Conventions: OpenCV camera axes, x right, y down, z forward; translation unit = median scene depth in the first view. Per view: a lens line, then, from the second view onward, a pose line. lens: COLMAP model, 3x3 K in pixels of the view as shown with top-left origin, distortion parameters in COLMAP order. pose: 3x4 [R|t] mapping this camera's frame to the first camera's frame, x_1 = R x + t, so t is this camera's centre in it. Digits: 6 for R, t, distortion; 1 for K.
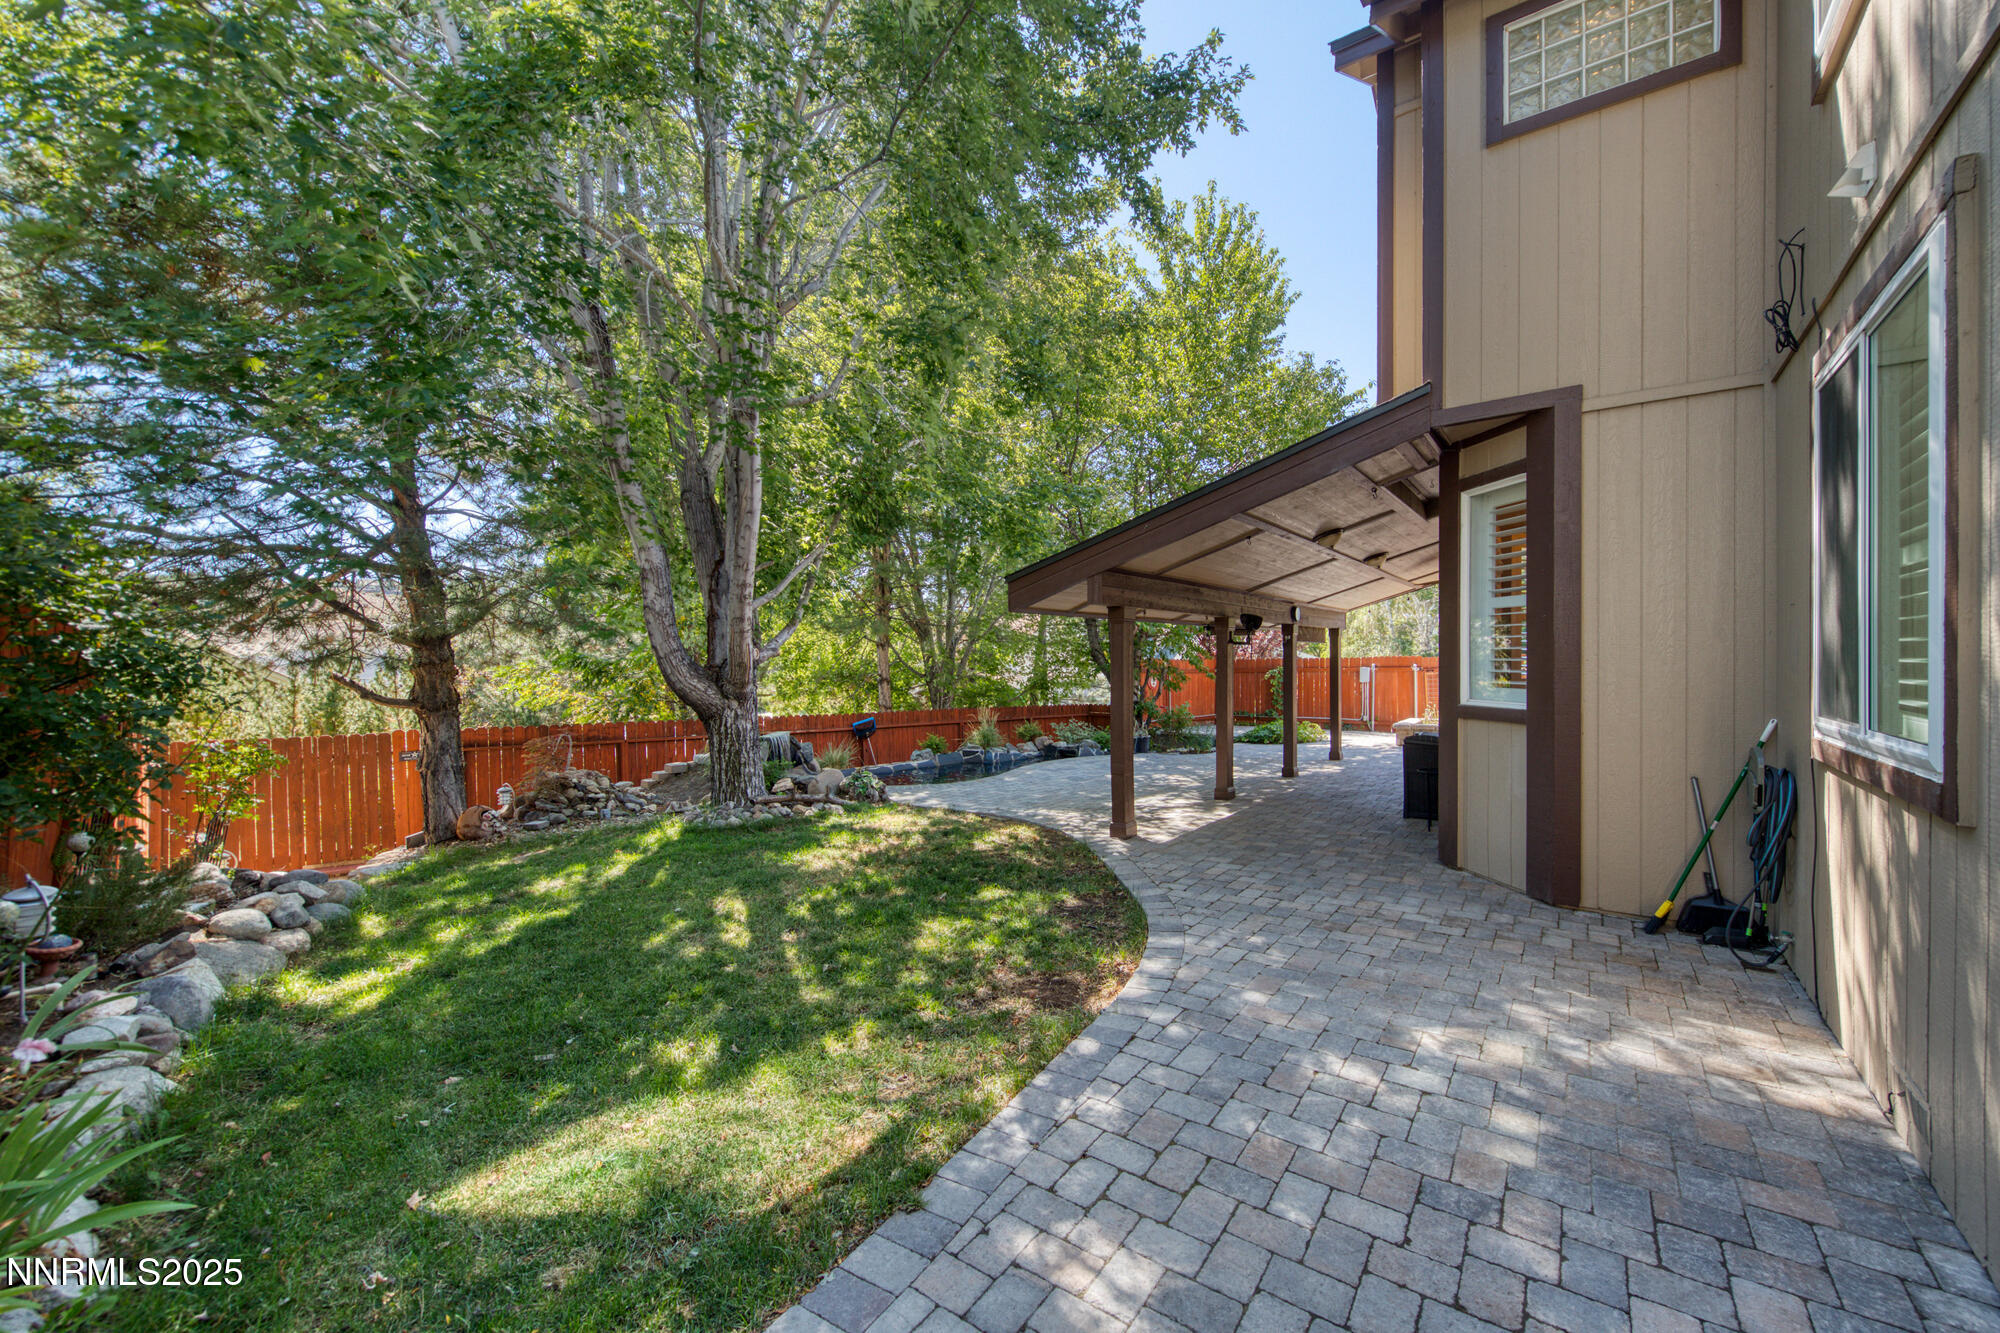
lens RADIAL K [[803.7, 0, 1001.8], [0, 803.7, 669.6], [0, 0, 1]] dist [-0.000614, -0.000021]
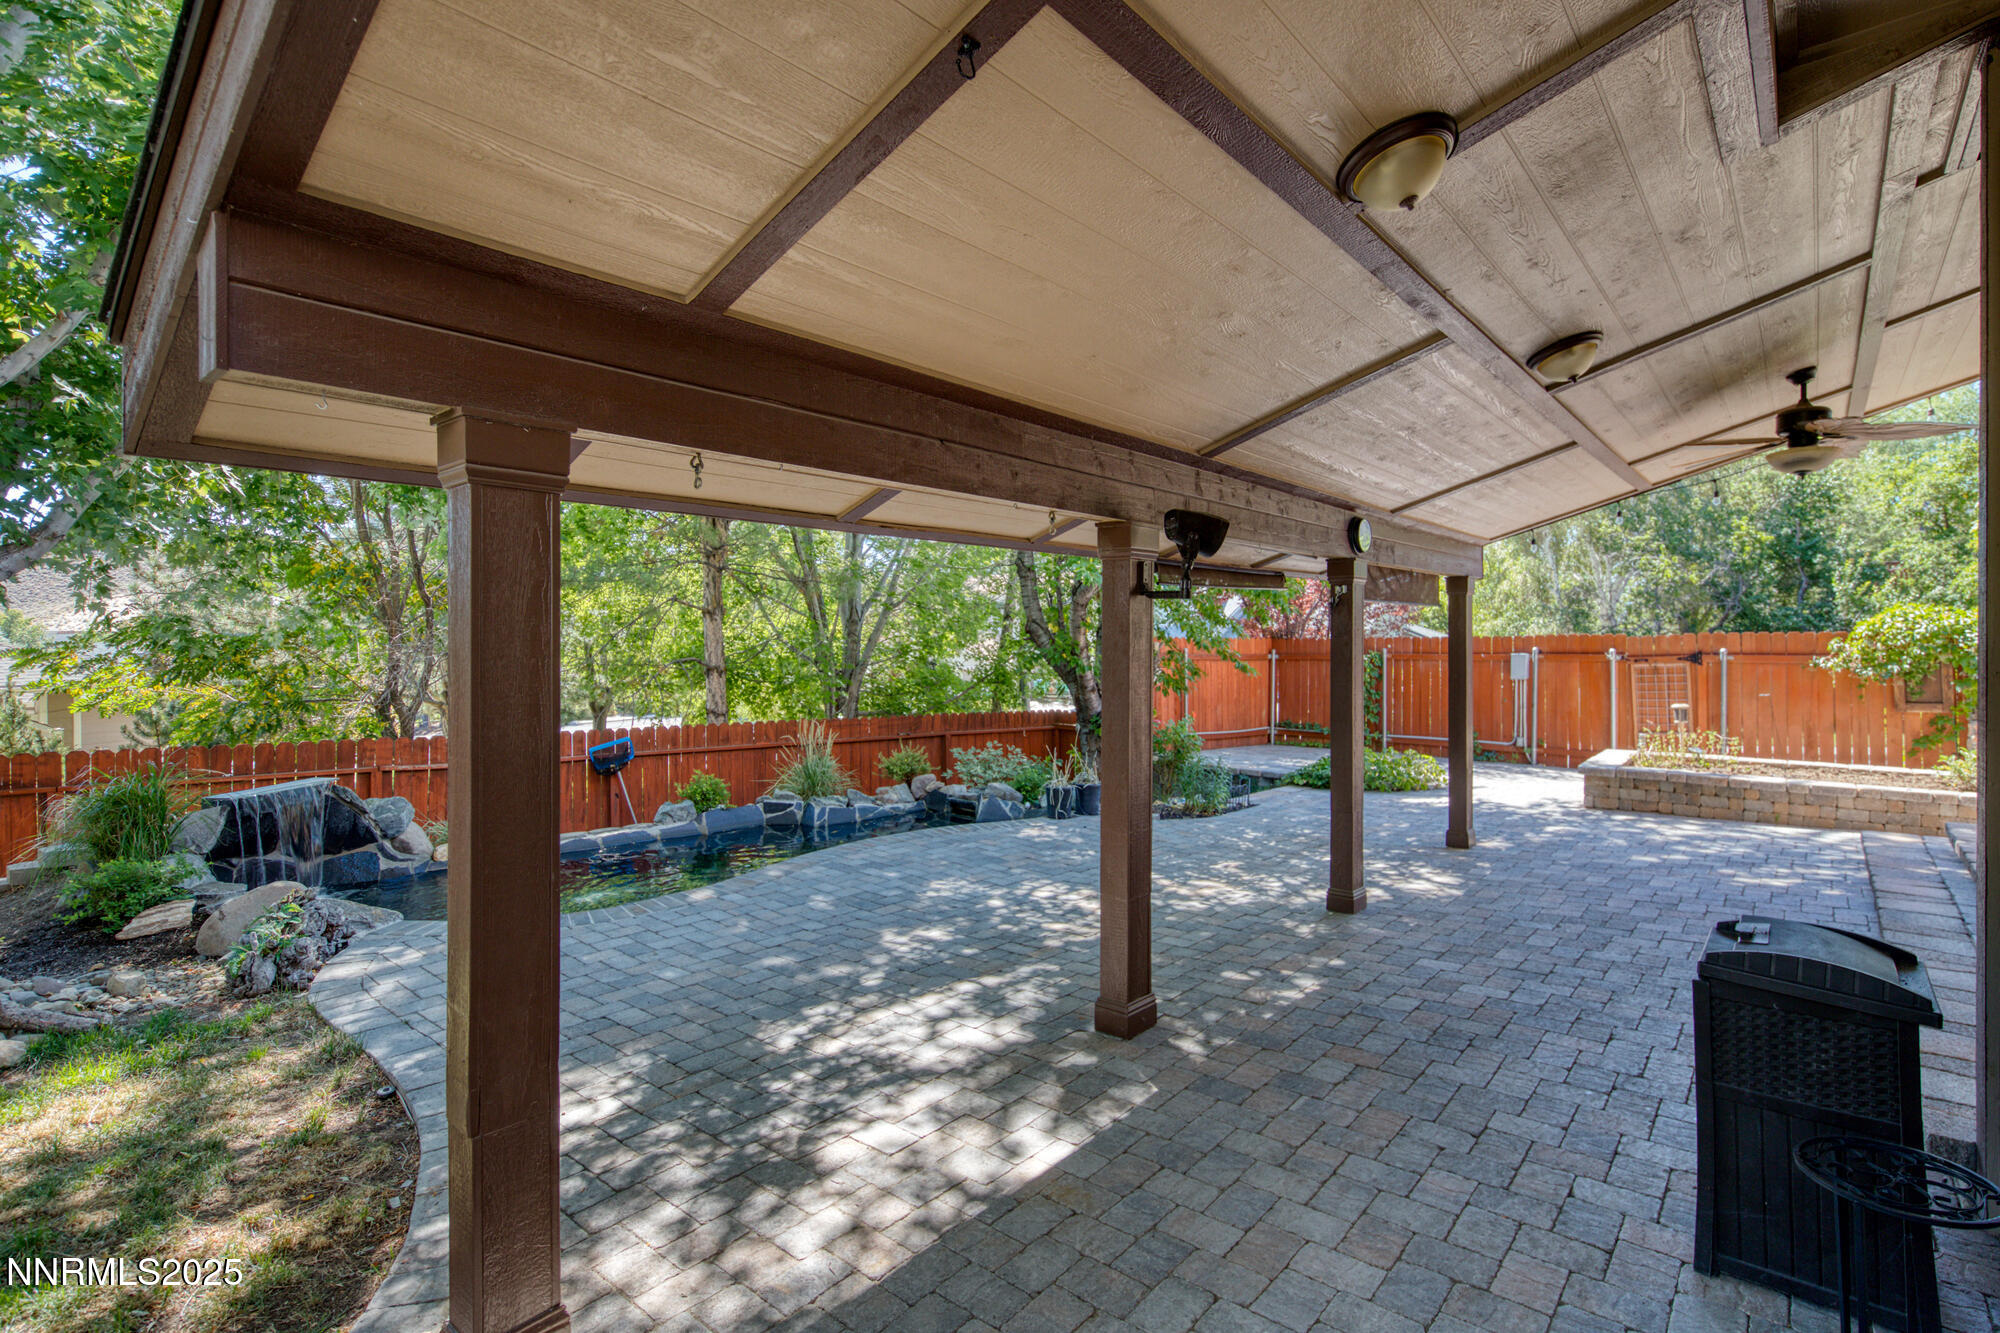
lens RADIAL K [[969.7, 0, 1003.9], [0, 969.7, 646.8], [0, 0, 1]] dist [0.003562, -0.000132]
pose [[0.998170, 0.005938, -0.060172, 0.152381], [-0.006019, 0.999981, -0.001161, -0.005730], [0.060164, 0.001521, 0.998187, 0.345785]]
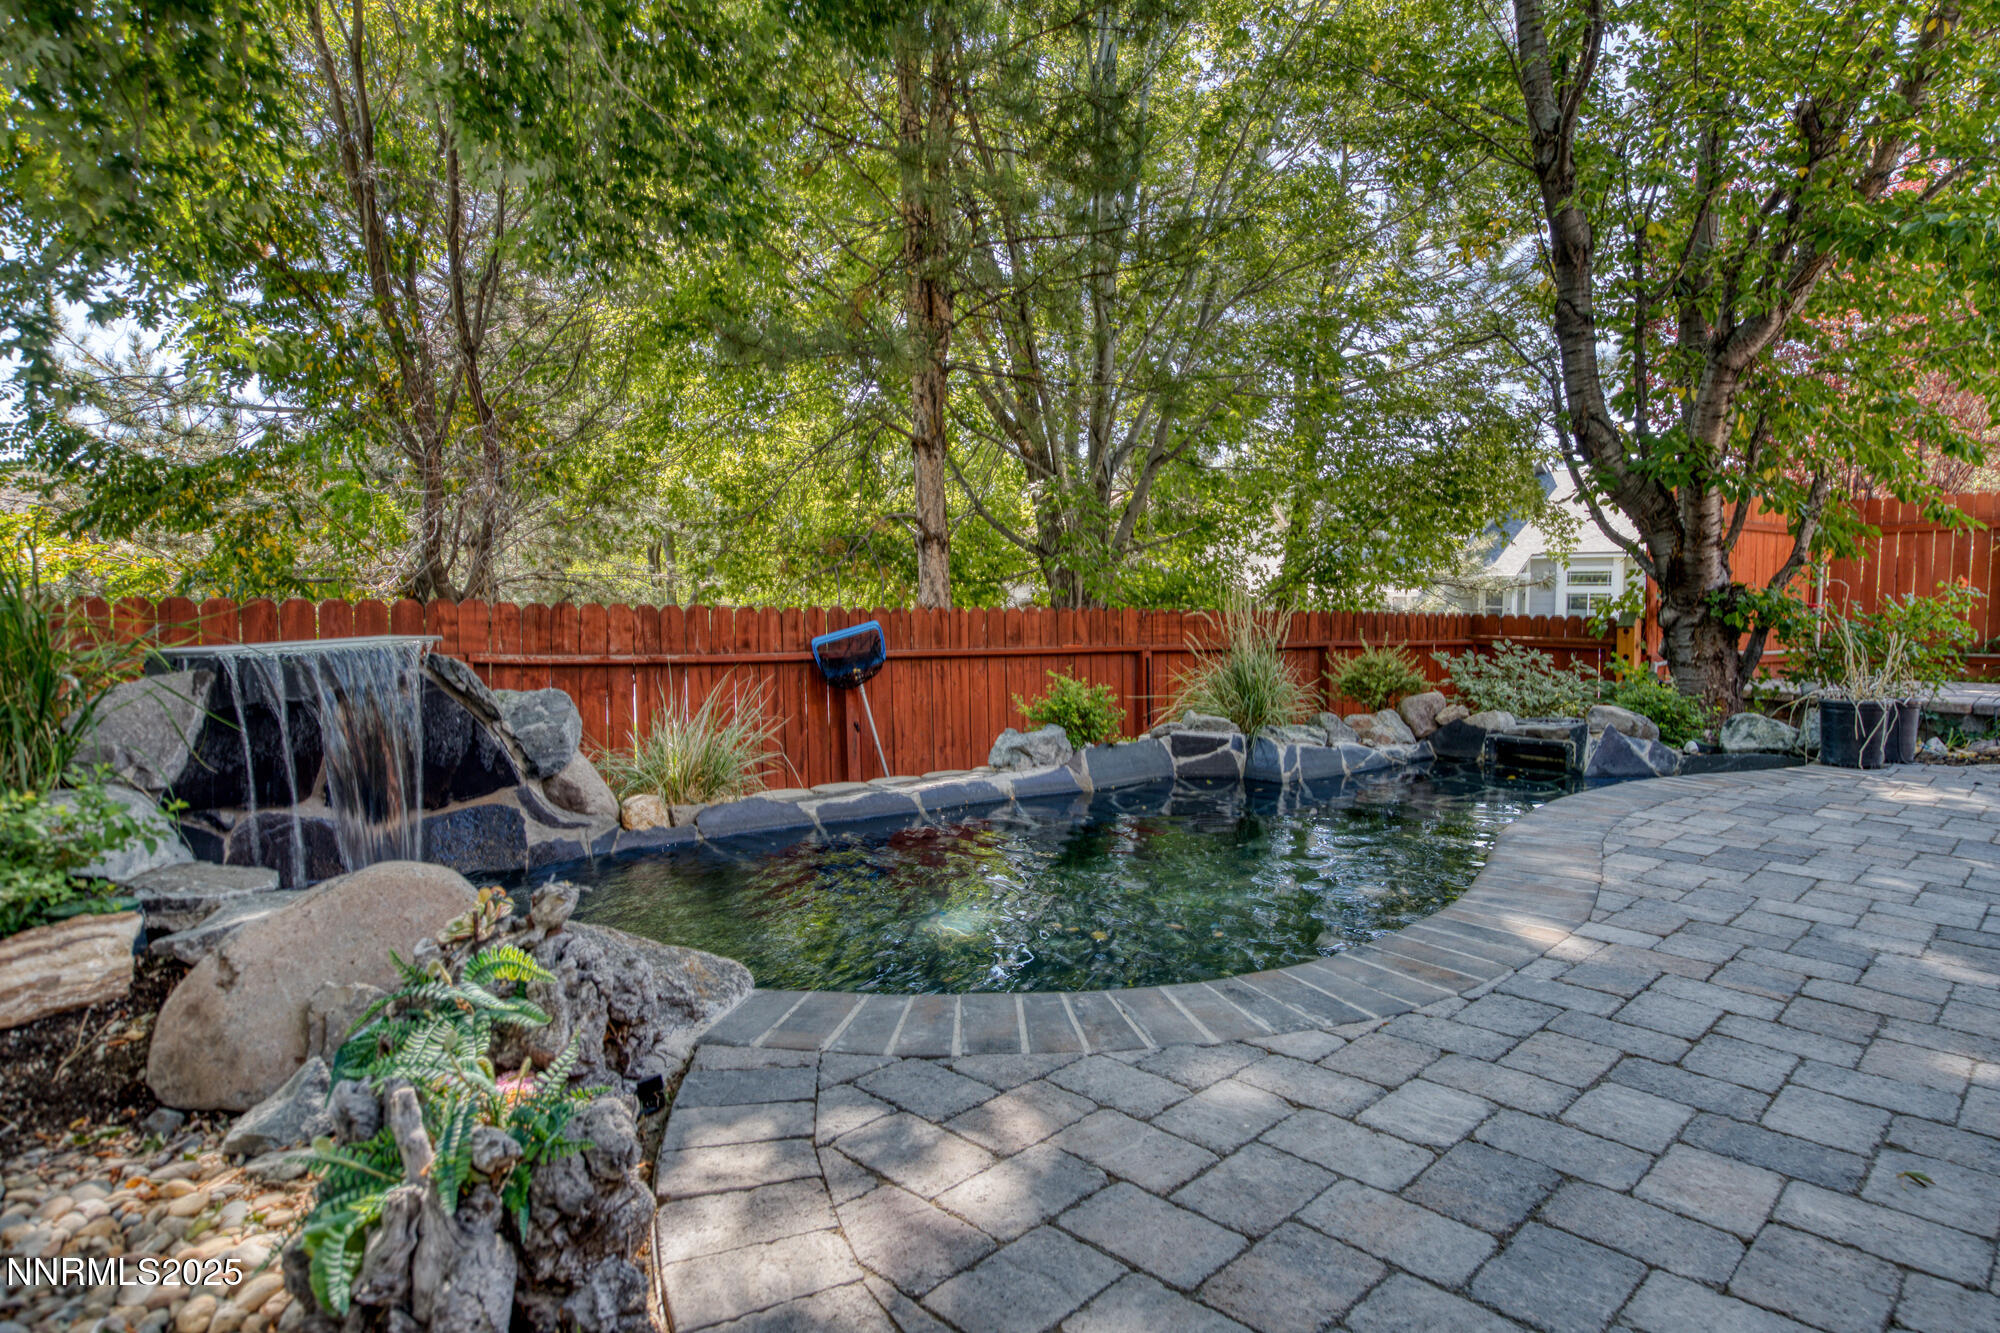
lens RADIAL K [[1183.2, 0, 1000.9], [0, 1183.2, 675.1], [0, 0, 1]] dist [0.016471, 0.001243]
pose [[0.992390, 0.018345, -0.121763, -0.057433], [-0.010836, 0.998014, 0.062048, 0.053120], [0.122660, -0.060256, 0.990618, 0.569470]]
